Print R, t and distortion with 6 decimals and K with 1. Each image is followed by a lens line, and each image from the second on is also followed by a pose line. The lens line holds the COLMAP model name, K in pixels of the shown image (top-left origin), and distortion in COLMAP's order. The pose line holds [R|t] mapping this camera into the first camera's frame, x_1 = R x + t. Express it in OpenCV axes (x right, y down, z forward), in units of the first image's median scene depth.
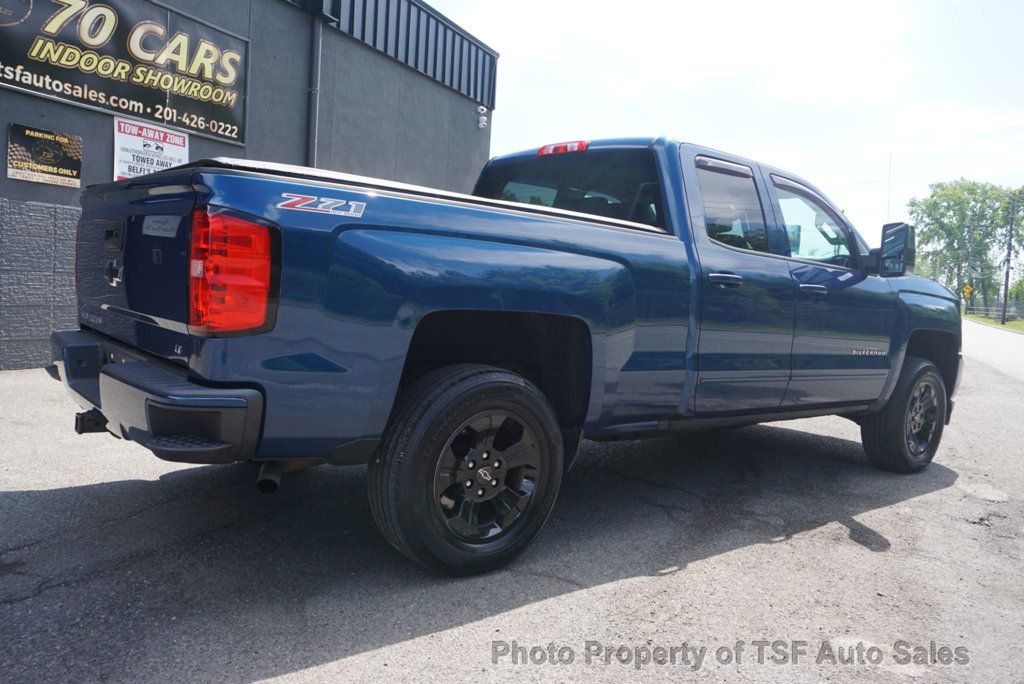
lens RADIAL K [[790.6, 0, 512.0], [0, 790.6, 342.0], [0, 0, 1]] dist [-0.001015, 0.002200]
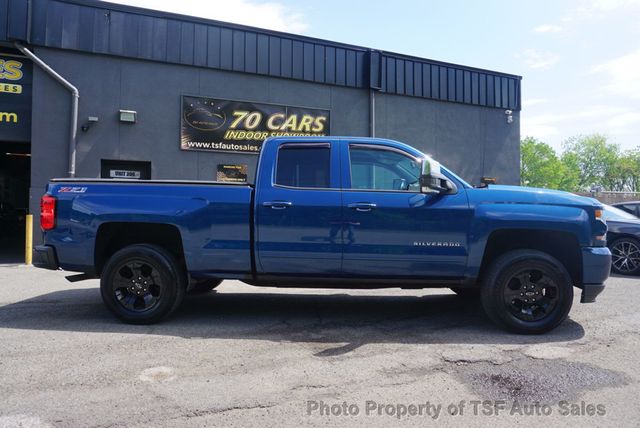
lens RADIAL K [[461.2, 0, 318.2], [0, 461.2, 198.4], [0, 0, 1]] dist [-0.010139, 0.000300]
pose [[0.735802, -0.077736, -0.672721, 0.529554], [-0.015638, 0.991174, -0.131639, 0.027400], [0.677017, 0.107381, 0.728092, 0.099894]]
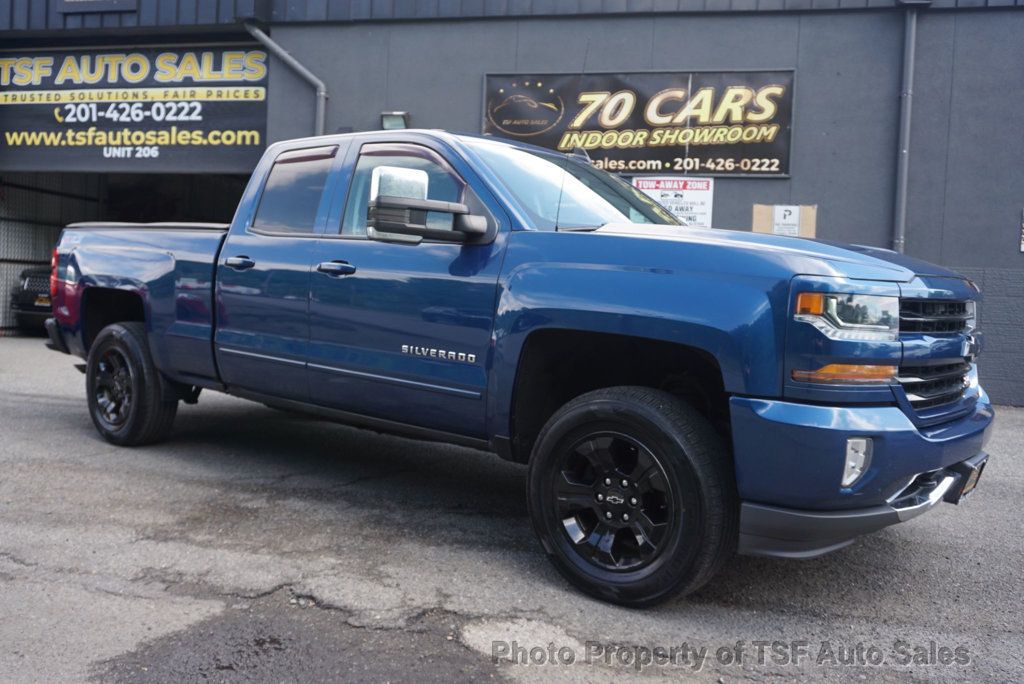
lens RADIAL K [[866.4, 0, 504.1], [0, 866.4, 346.0], [0, 0, 1]] dist [-0.009004, 0.000433]
pose [[0.203261, 0.015063, -0.979009, 0.723854], [-0.105770, 0.994368, -0.006661, 0.003292], [0.973395, 0.104904, 0.203709, 0.530044]]
